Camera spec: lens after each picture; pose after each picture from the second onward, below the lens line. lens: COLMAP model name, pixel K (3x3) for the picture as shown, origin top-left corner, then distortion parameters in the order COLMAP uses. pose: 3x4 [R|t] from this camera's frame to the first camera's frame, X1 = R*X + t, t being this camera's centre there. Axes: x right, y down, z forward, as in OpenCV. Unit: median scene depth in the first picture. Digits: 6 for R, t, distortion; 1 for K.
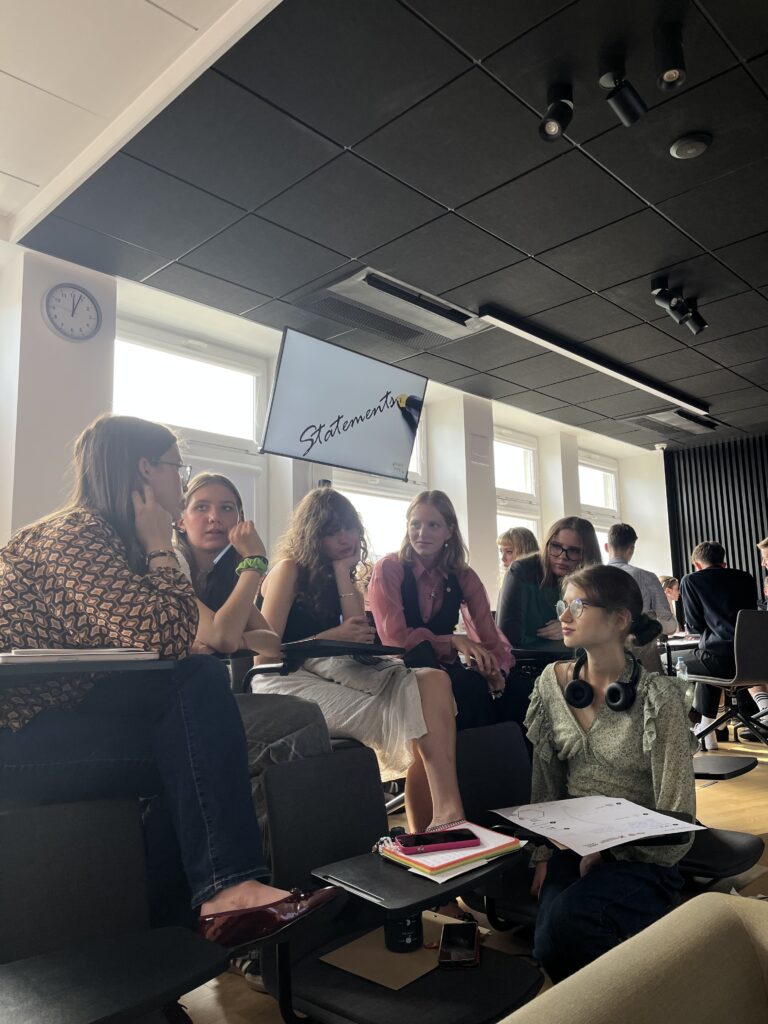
lens RADIAL K [[786.7, 0, 384.0], [0, 786.7, 512.0], [0, 0, 1]] dist [0.075618, -0.105111]
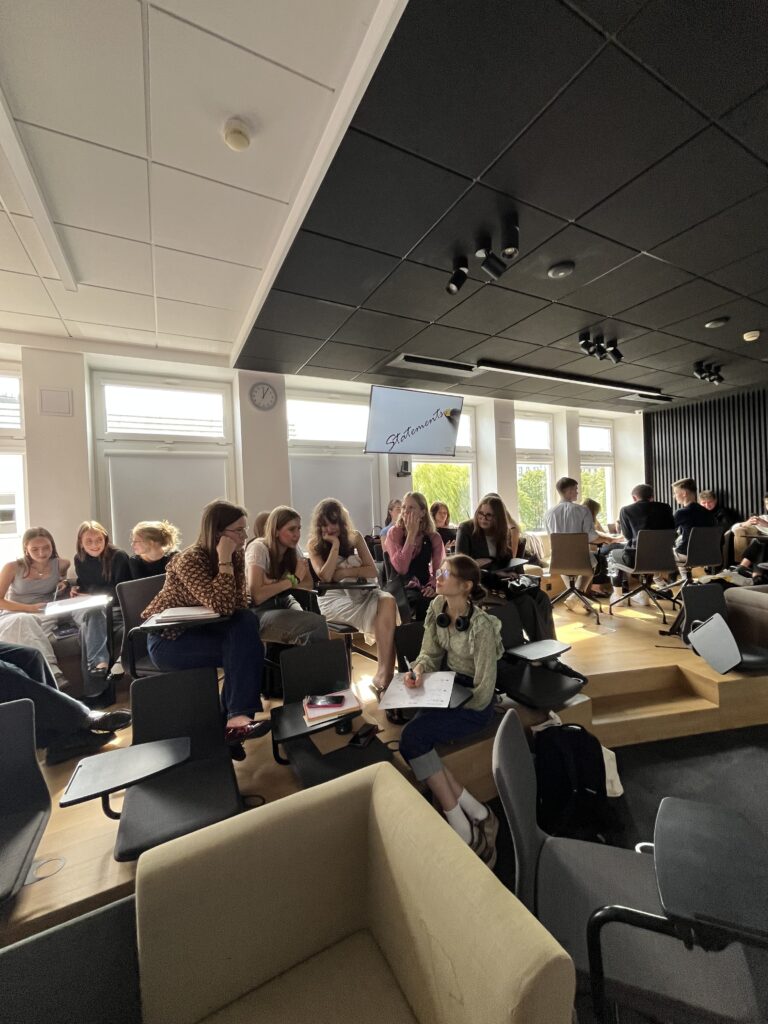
lens RADIAL K [[425.0, 0, 384.0], [0, 425.0, 512.0], [0, 0, 1]] dist [0.000062, 0.000038]
pose [[0.949208, -0.009325, -0.314510, 0.216091], [0.066695, 0.982810, 0.172151, -0.109518], [0.307498, -0.184384, 0.933514, 0.013131]]
